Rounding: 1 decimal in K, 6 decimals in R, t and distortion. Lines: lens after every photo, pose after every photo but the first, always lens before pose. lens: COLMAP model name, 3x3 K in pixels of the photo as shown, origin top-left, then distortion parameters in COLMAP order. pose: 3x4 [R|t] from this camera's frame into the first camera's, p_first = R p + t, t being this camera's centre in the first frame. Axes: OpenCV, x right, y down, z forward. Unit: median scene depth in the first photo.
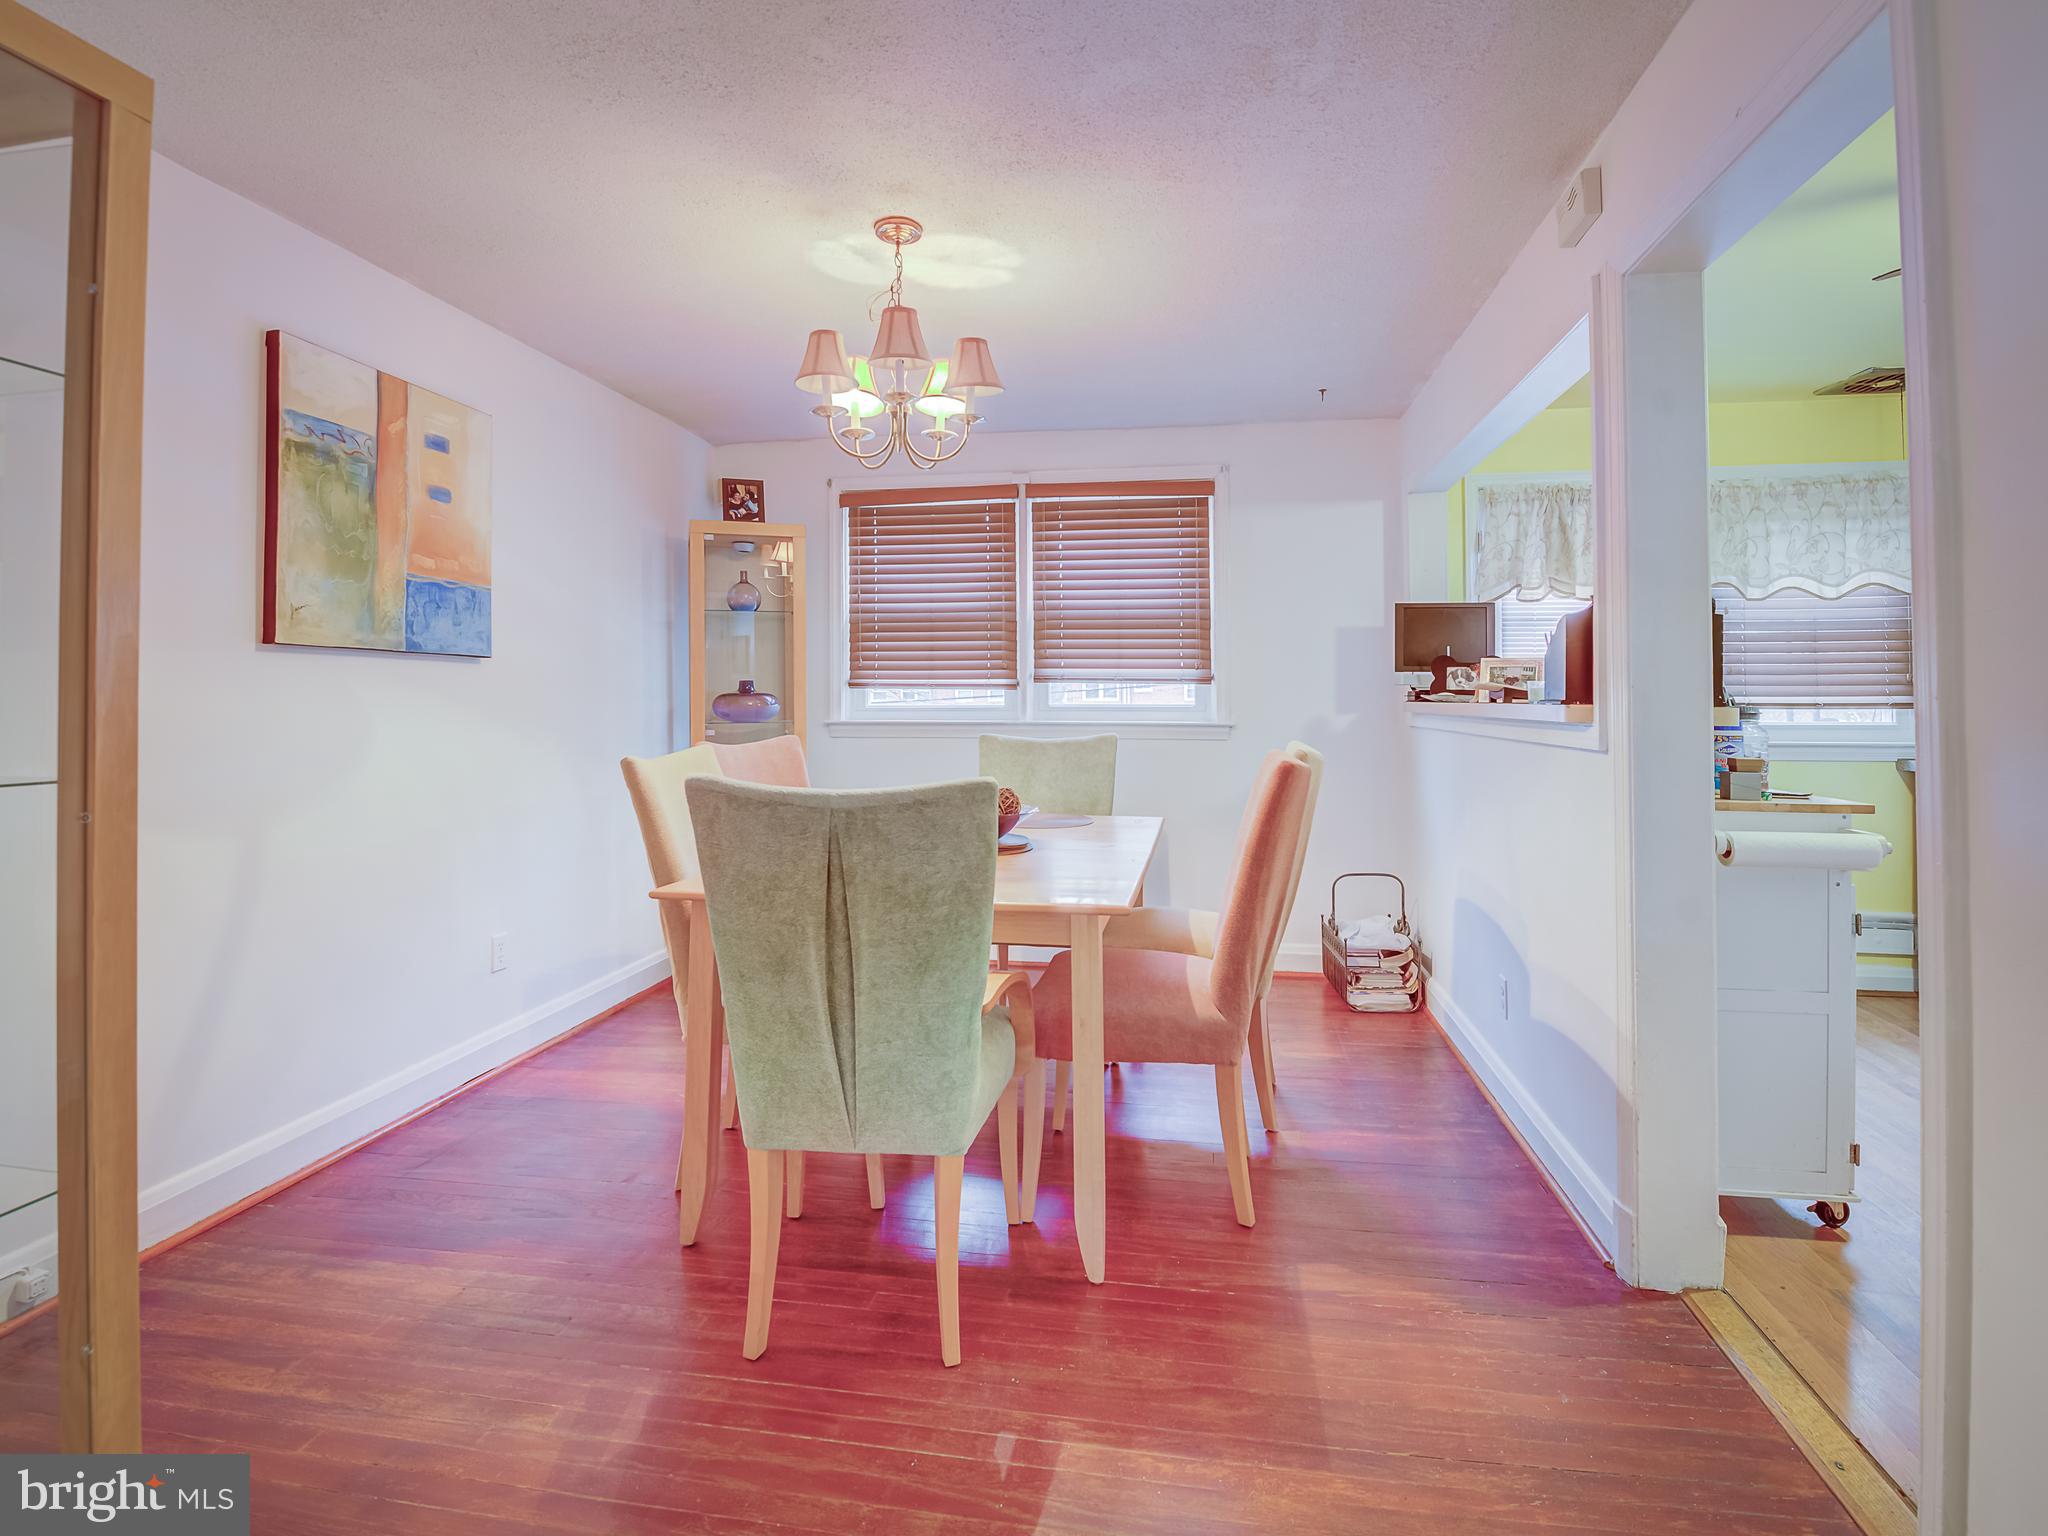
lens RADIAL K [[996.9, 0, 1055.6], [0, 996.9, 727.1], [0, 0, 1]] dist [-0.011226, -0.006543]
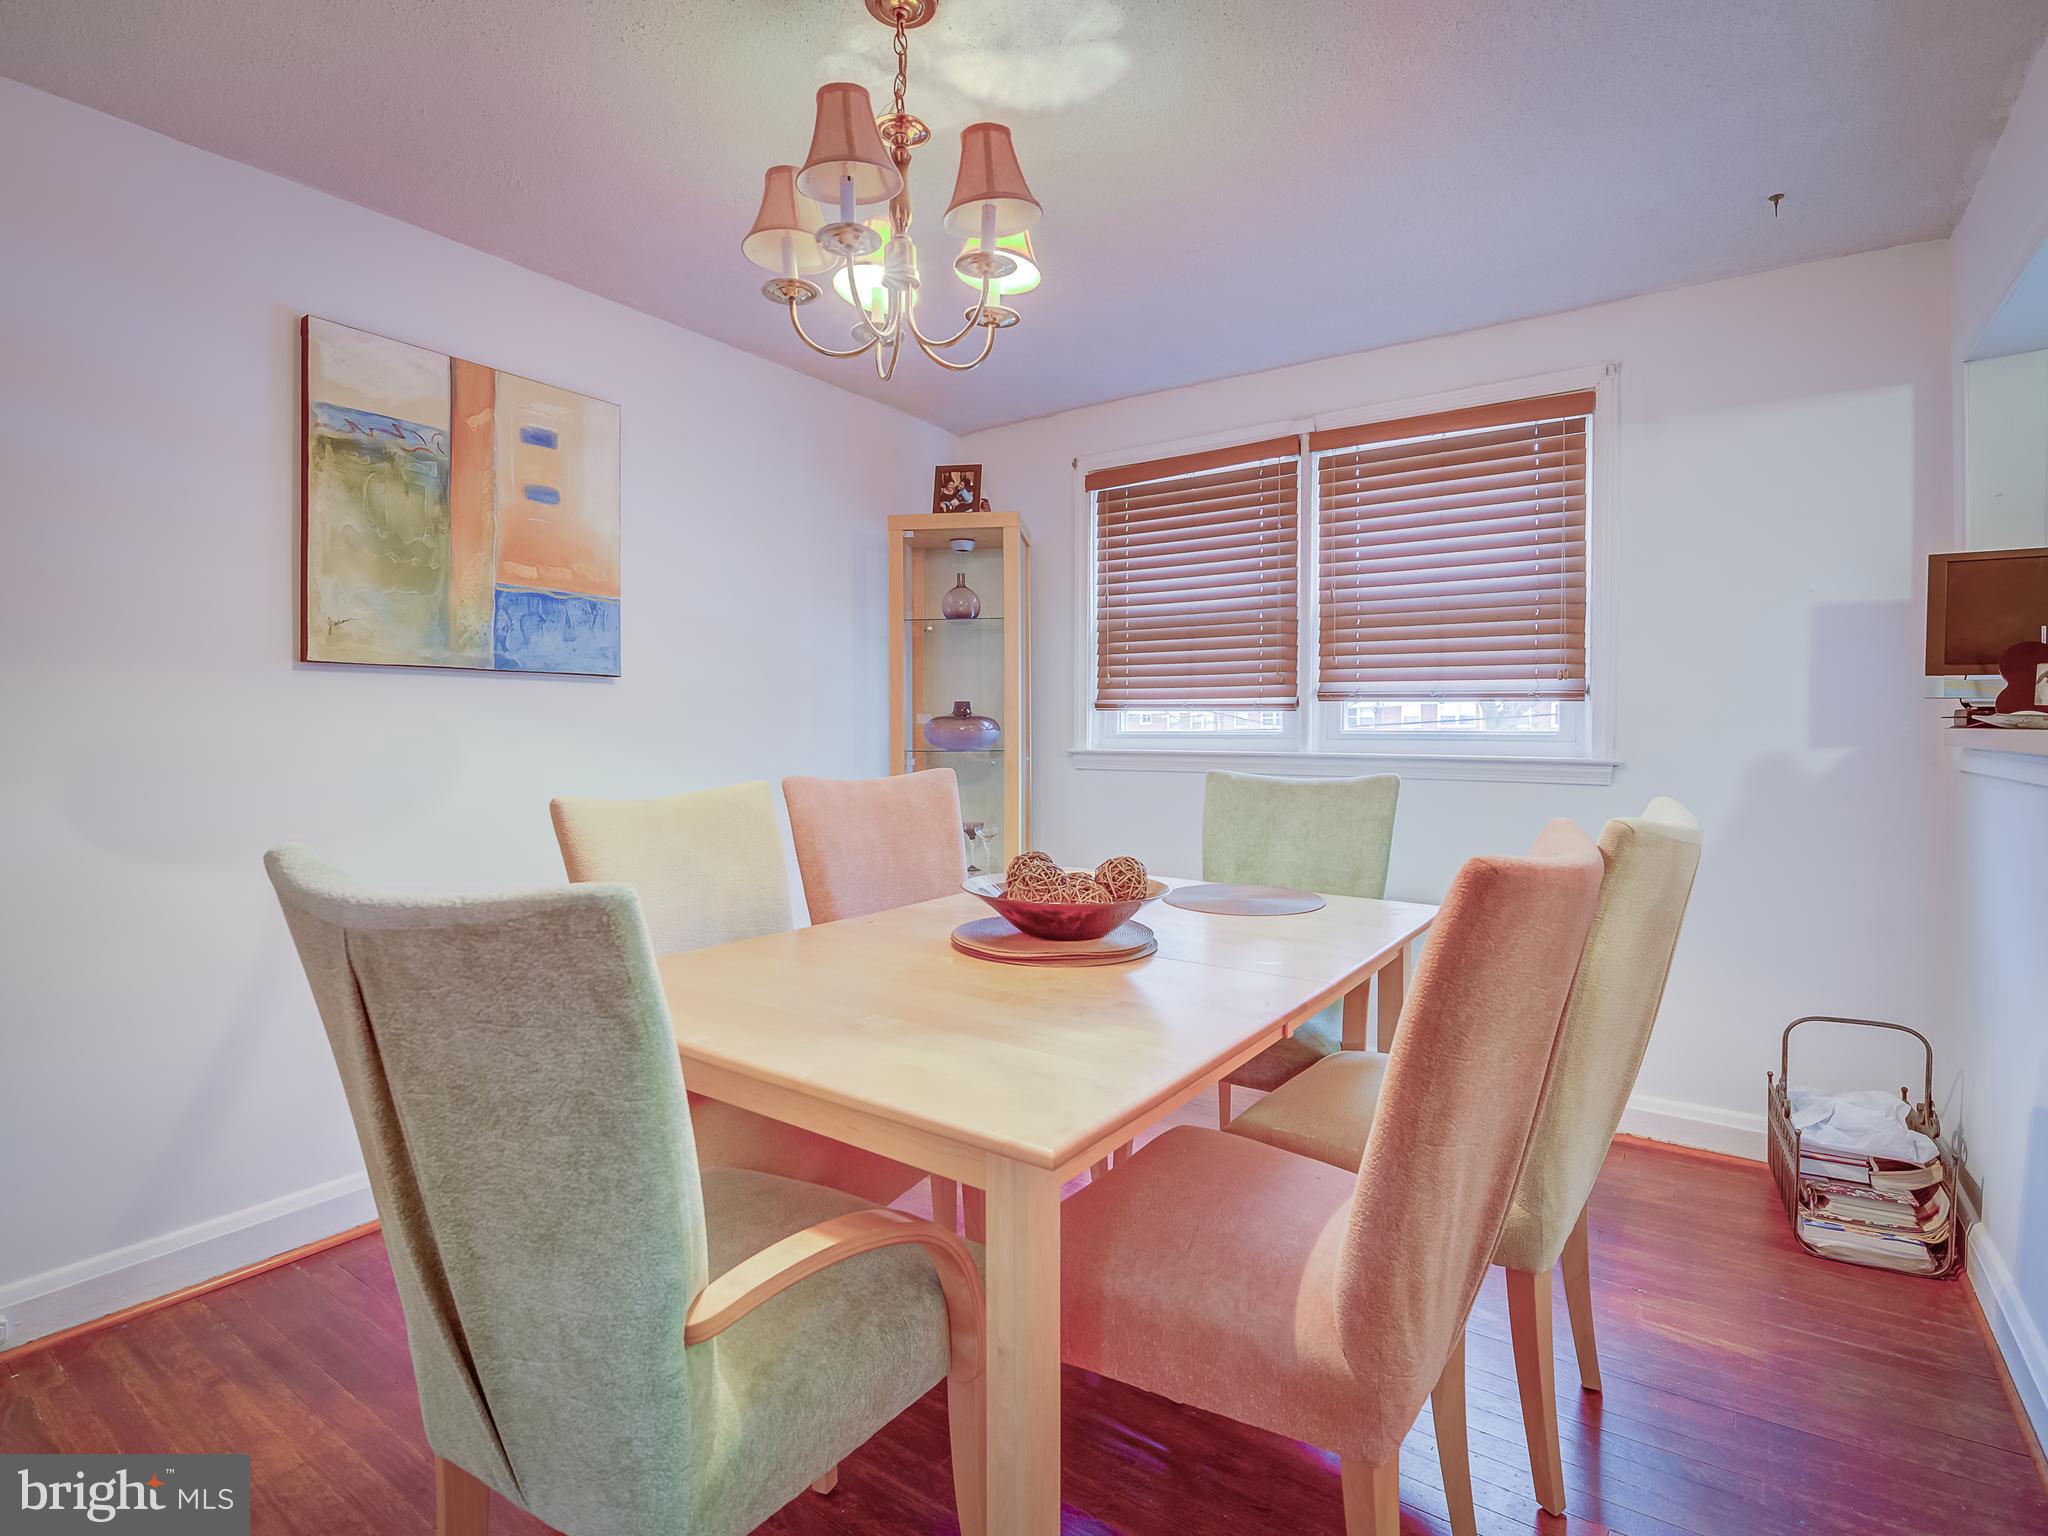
lens RADIAL K [[996.9, 0, 1036.0], [0, 996.9, 776.8], [0, 0, 1]] dist [-0.011226, -0.006543]
pose [[0.900858, 0.022933, -0.433508, 0.130497], [-0.012608, 0.999565, 0.026679, -0.006269], [0.433931, -0.018568, 0.900755, 0.277279]]
